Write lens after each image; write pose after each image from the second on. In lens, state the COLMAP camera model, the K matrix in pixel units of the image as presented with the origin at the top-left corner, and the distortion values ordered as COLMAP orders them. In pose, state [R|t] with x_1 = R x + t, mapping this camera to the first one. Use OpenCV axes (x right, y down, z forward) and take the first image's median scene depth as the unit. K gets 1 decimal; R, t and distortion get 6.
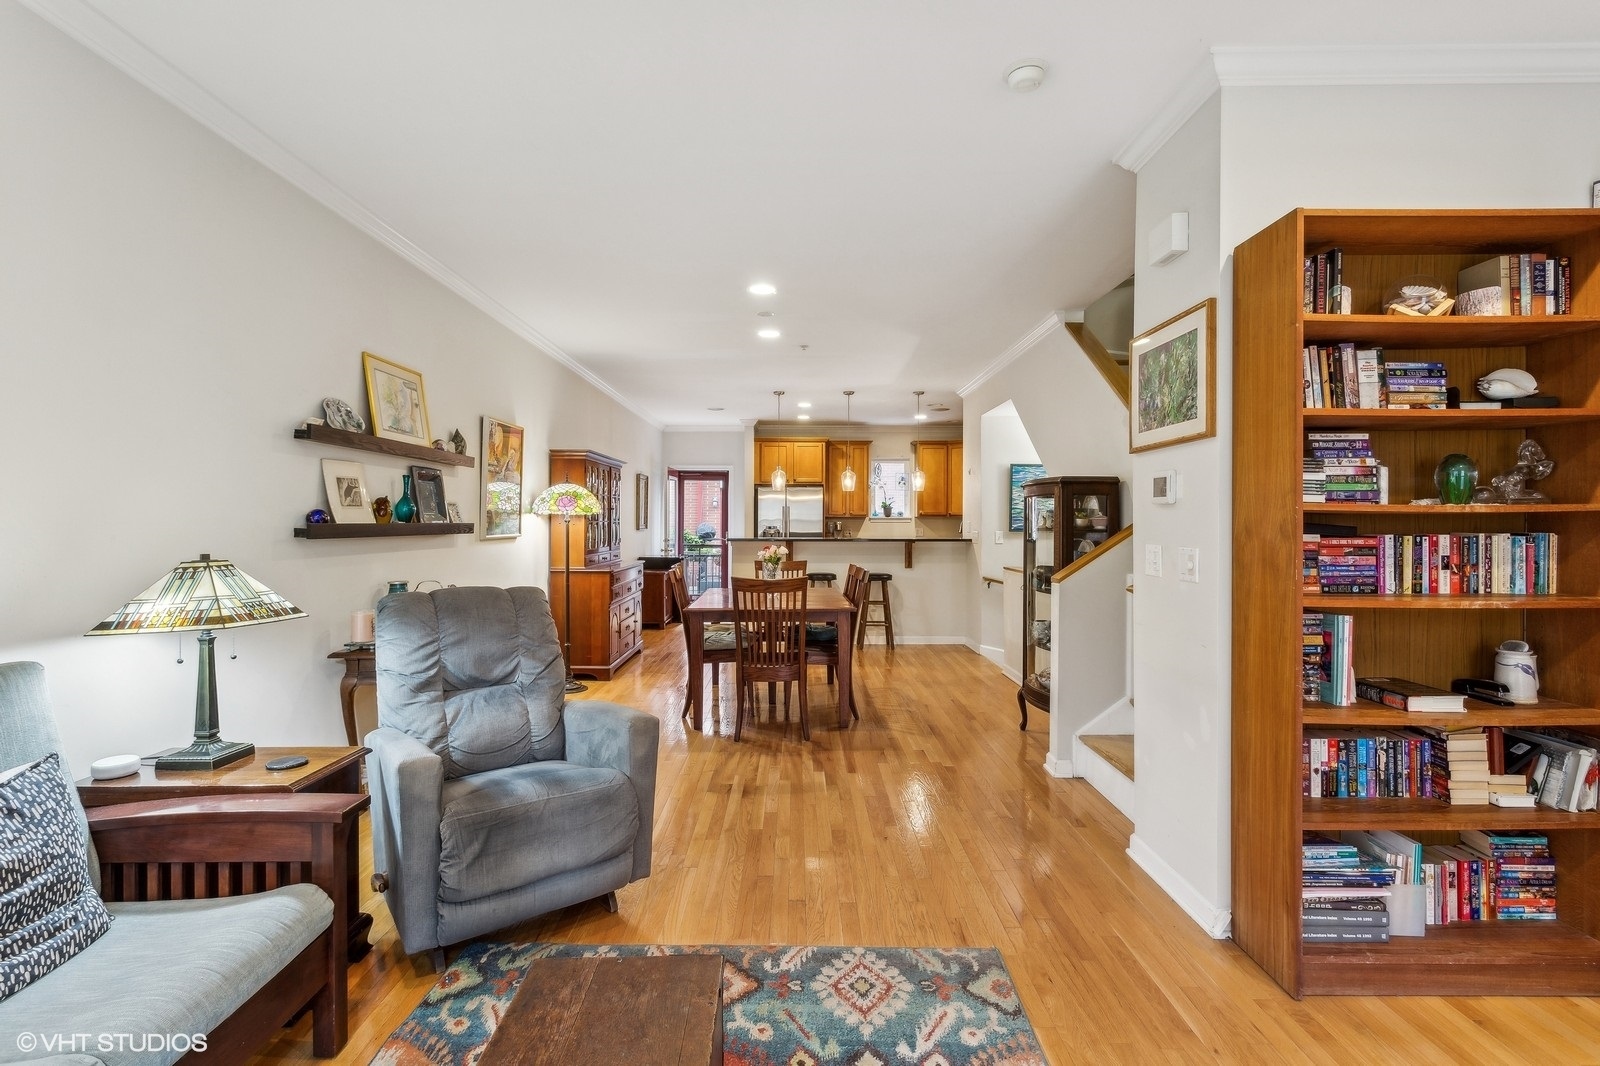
lens RADIAL K [[763.8, 0, 796.9], [0, 763.8, 524.6], [0, 0, 1]] dist [-0.000728, 0.001932]
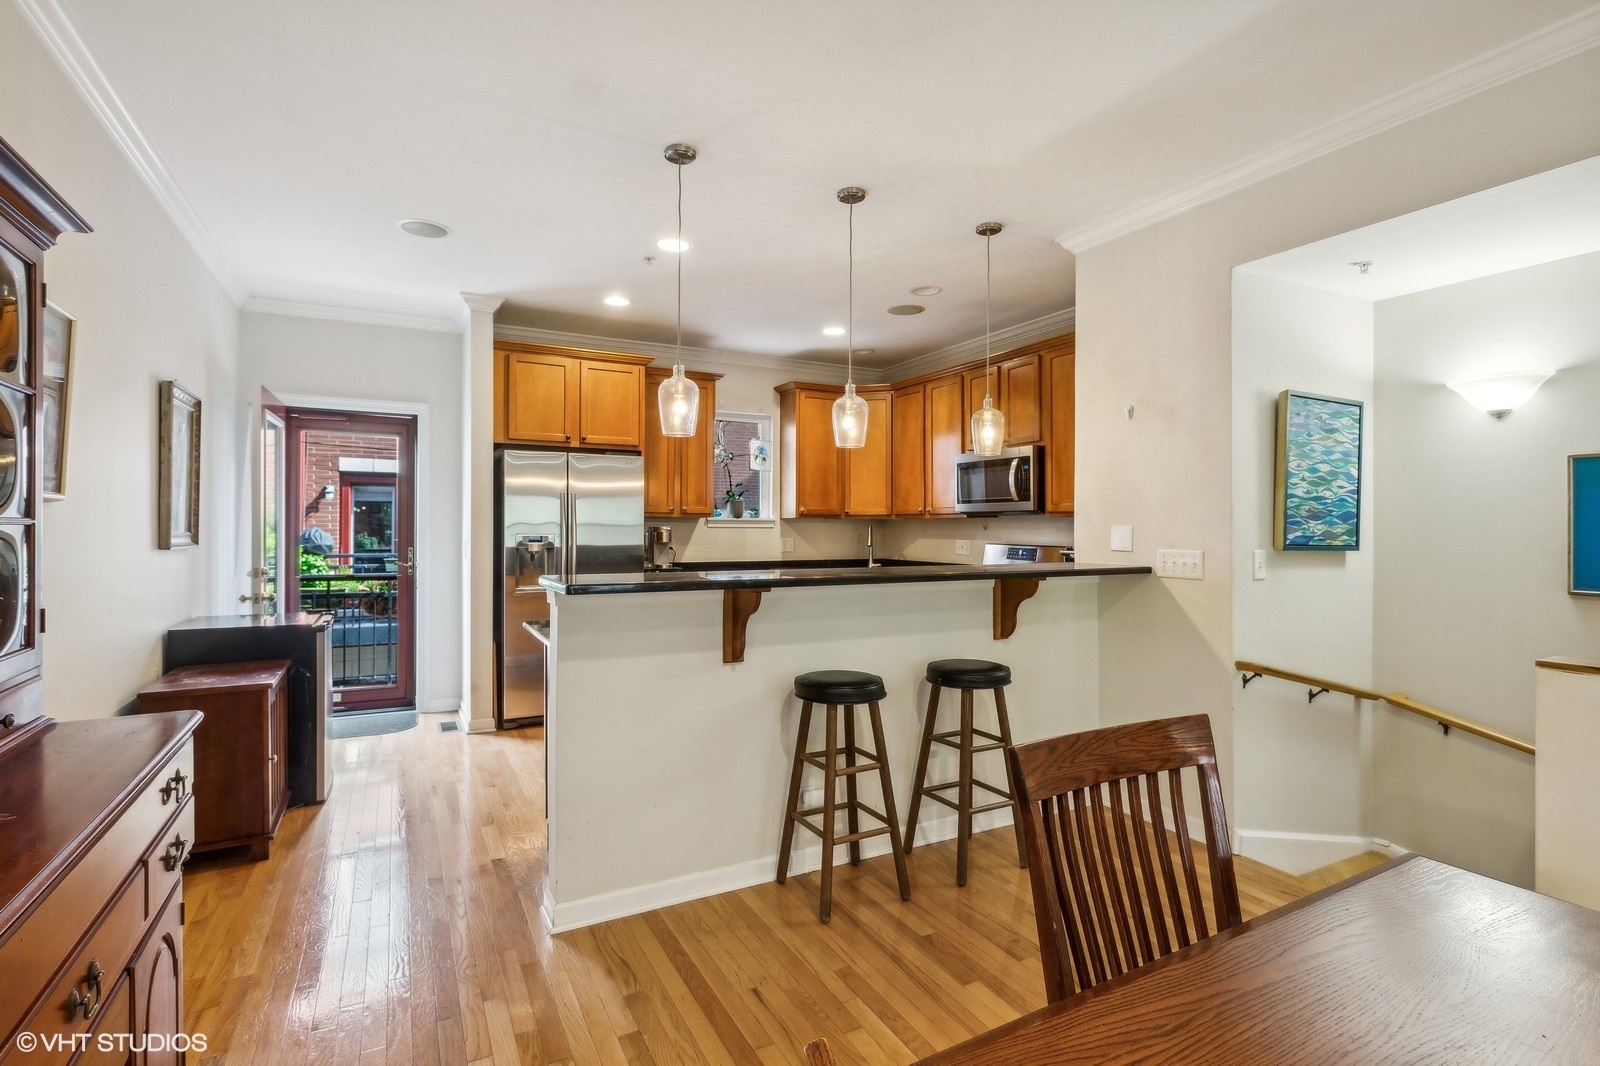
lens RADIAL K [[763.8, 0, 796.9], [0, 763.8, 528.2], [0, 0, 1]] dist [-0.000728, 0.001932]
pose [[0.884917, 0.002756, 0.465741, -0.505278], [-0.001817, 0.999995, -0.002464, -0.005512], [-0.465745, 0.001335, 0.884918, 2.443611]]
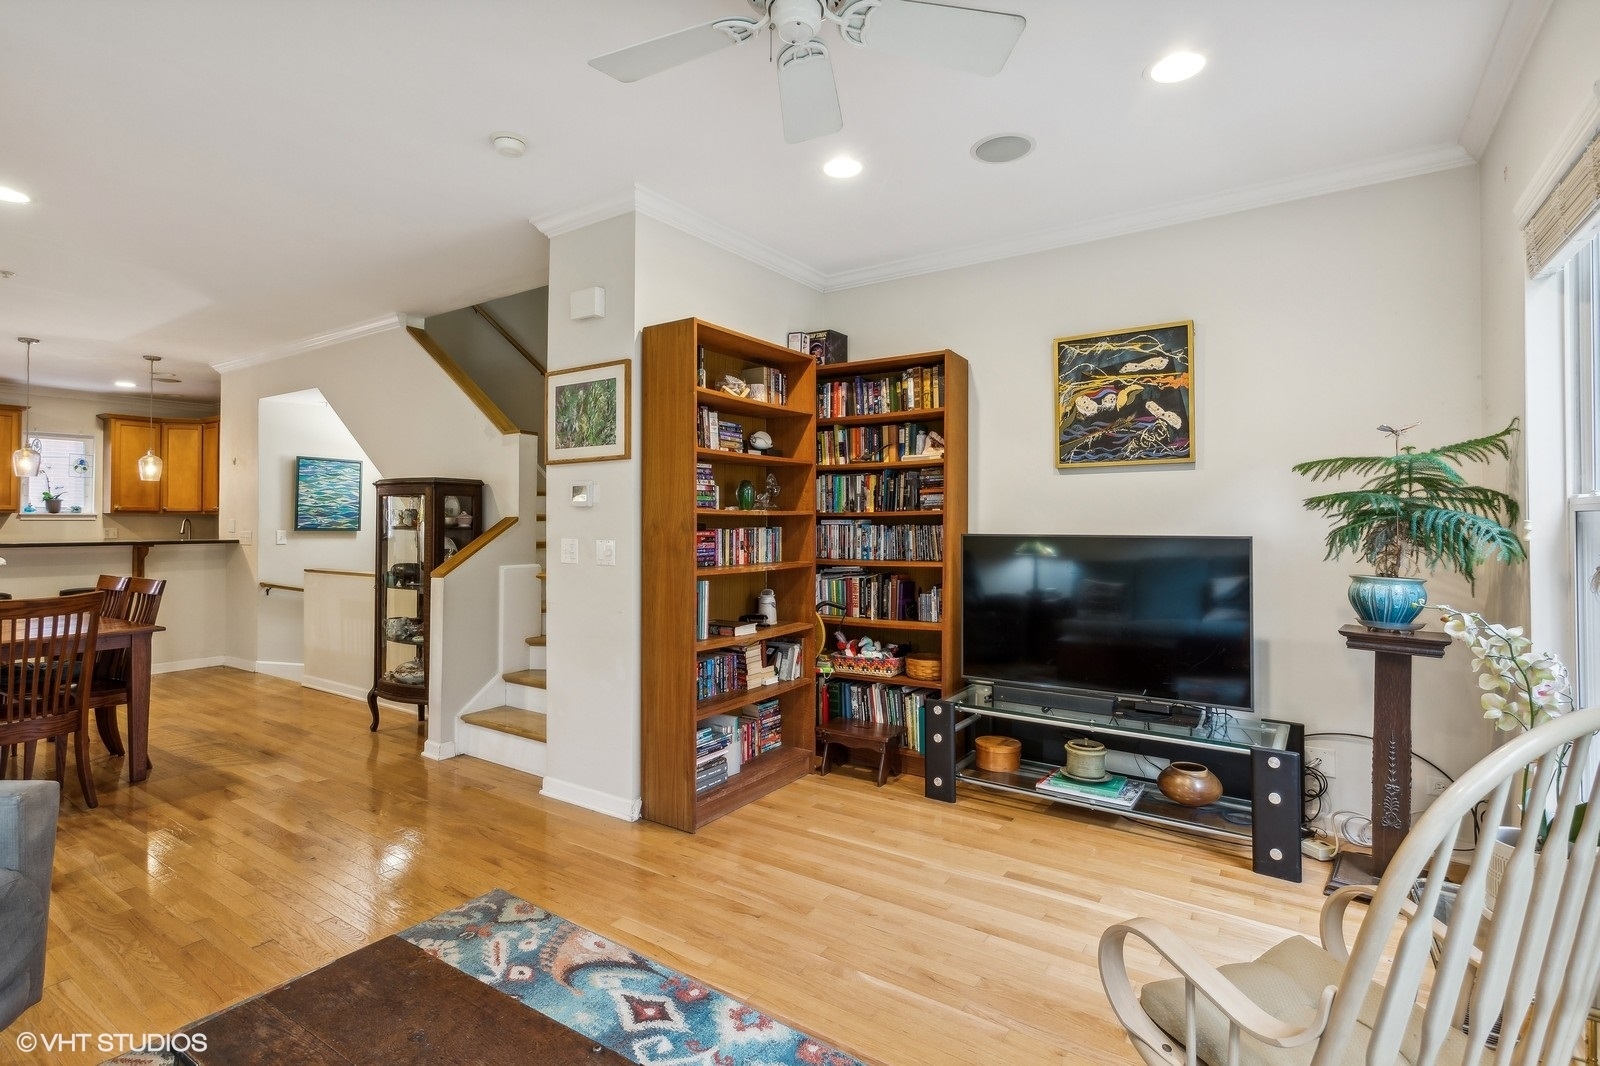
lens RADIAL K [[763.8, 0, 813.3], [0, 763.8, 512.8], [0, 0, 1]] dist [-0.000728, 0.001932]
pose [[0.552422, 0.007823, 0.833528, -0.446271], [0.002619, 0.999935, -0.011120, -0.001865], [-0.833561, 0.008326, 0.552365, -0.044425]]
